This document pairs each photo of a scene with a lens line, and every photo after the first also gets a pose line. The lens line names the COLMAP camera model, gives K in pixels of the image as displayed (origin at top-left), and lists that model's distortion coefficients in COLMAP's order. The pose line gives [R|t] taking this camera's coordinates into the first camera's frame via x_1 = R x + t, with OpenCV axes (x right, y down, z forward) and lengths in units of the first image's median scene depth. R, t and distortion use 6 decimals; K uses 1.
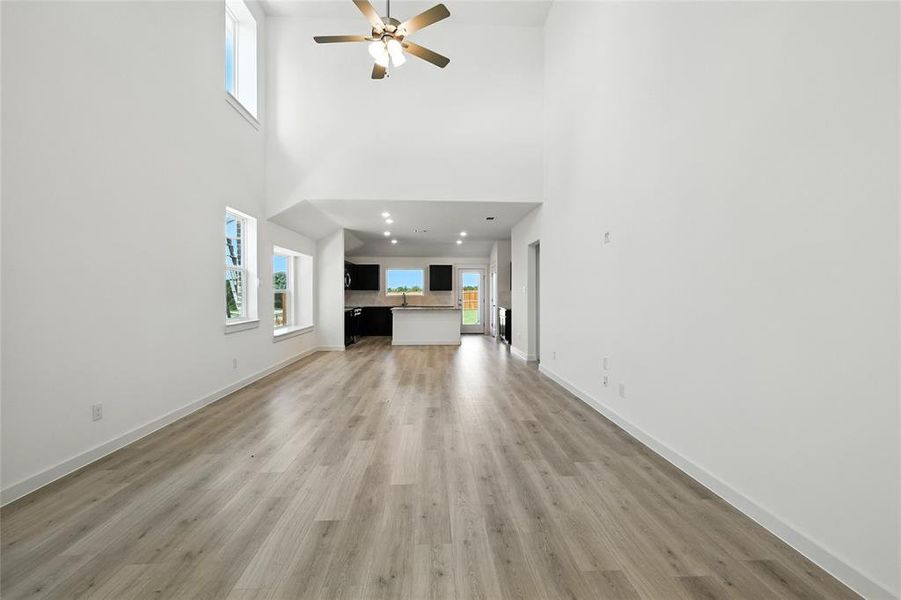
lens RADIAL K [[399.6, 0, 450.1], [0, 399.6, 293.6], [0, 0, 1]] dist [0.002794, 0.000676]
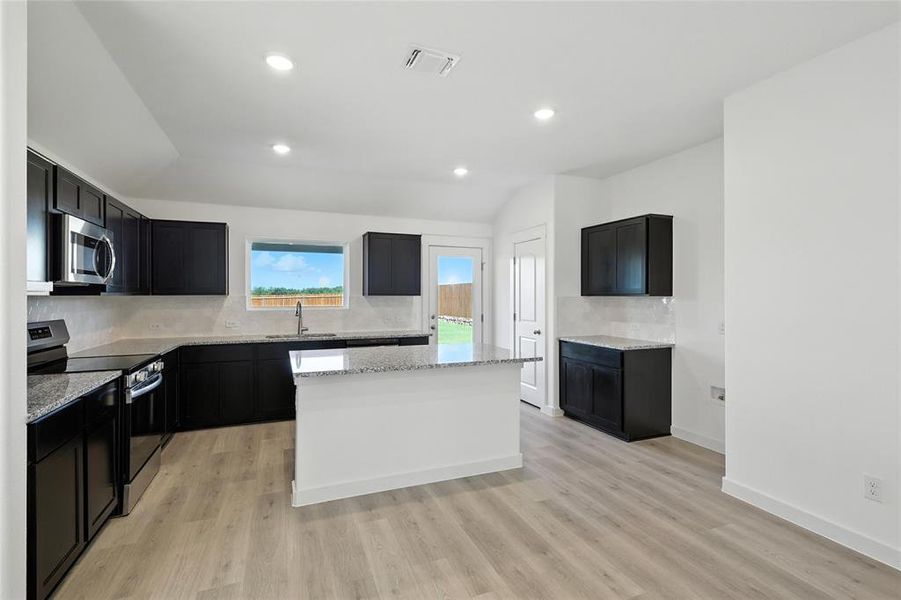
lens RADIAL K [[424.9, 0, 452.3], [0, 424.9, 294.6], [0, 0, 1]] dist [0.009025, 0.000330]
pose [[0.941215, 0.000604, 0.337808, -0.186150], [0.000324, 0.999996, -0.002690, -0.012099], [-0.337809, 0.002641, 0.941211, 0.912932]]
